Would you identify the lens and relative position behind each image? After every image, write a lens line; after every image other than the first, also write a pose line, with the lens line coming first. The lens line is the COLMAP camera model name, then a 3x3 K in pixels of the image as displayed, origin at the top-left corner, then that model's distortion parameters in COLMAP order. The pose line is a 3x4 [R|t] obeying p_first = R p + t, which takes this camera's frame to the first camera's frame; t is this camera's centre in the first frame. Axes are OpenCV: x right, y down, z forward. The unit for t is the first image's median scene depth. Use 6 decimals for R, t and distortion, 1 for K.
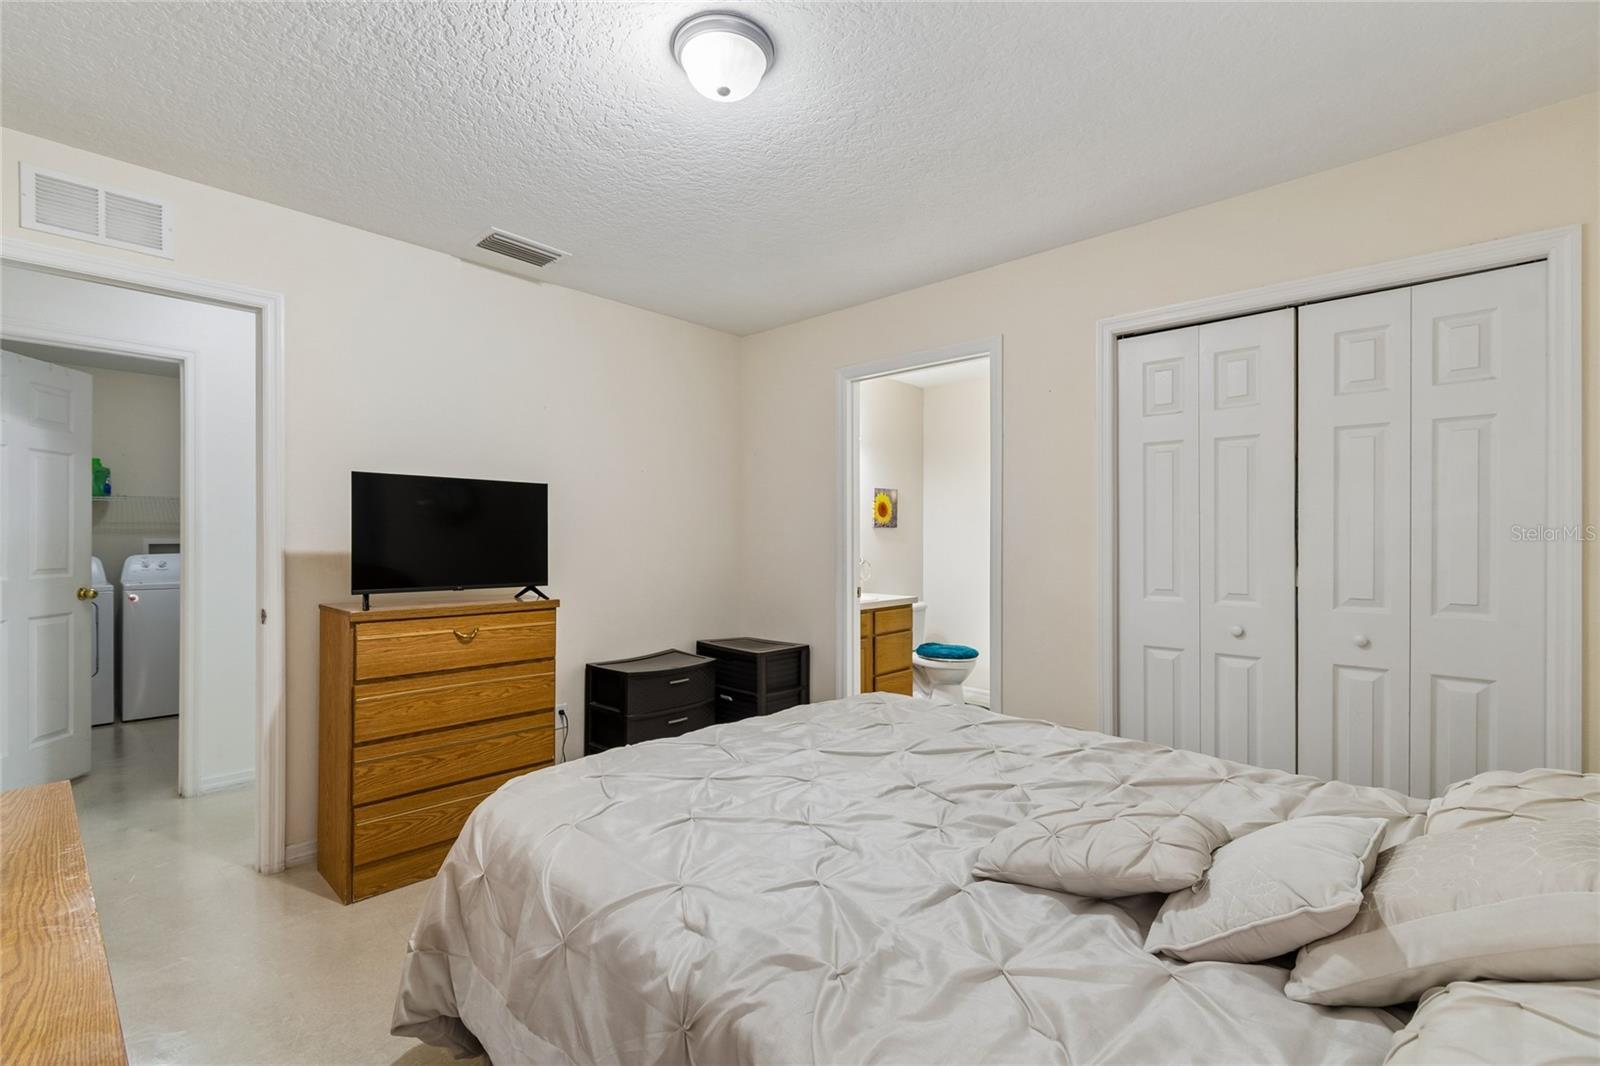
lens RADIAL K [[704.1, 0, 804.1], [0, 704.1, 543.5], [0, 0, 1]] dist [-0.002796, 0.001000]
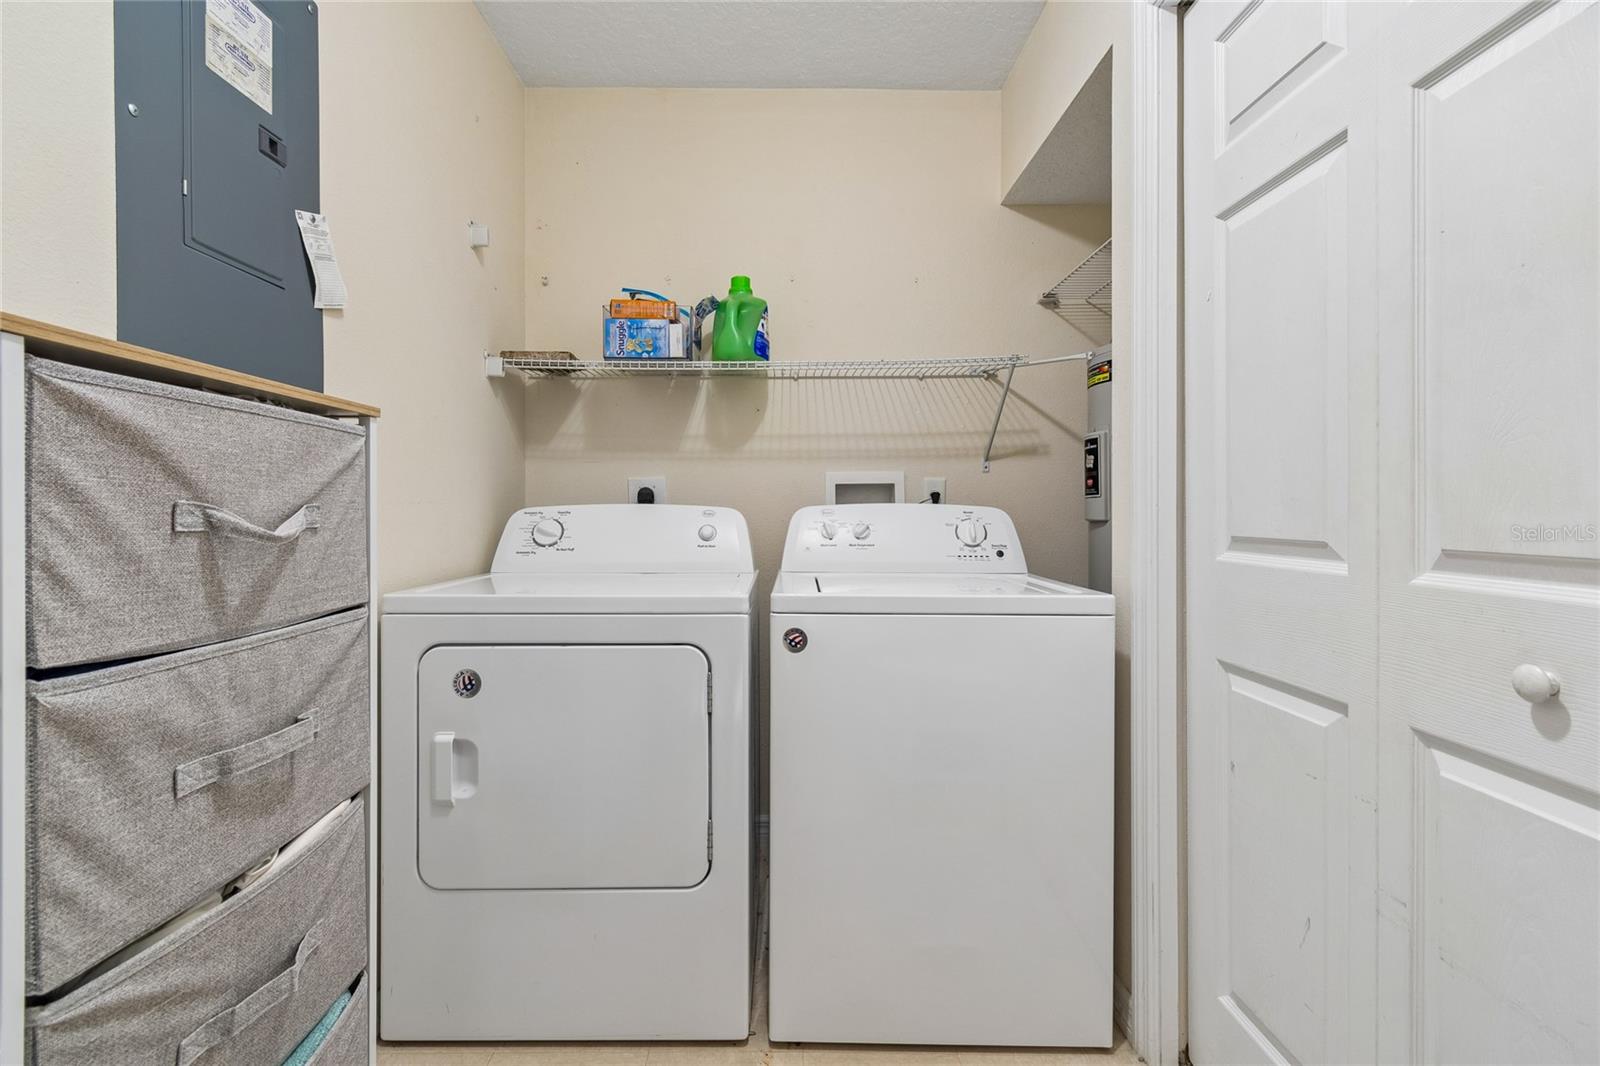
lens RADIAL K [[704.1, 0, 799.6], [0, 704.1, 527.4], [0, 0, 1]] dist [-0.002796, 0.001000]
pose [[0.689585, 0.002963, -0.724199, -0.672523], [-0.003417, 0.999994, 0.000838, 0.026981], [0.724197, 0.001896, 0.689591, 0.726617]]
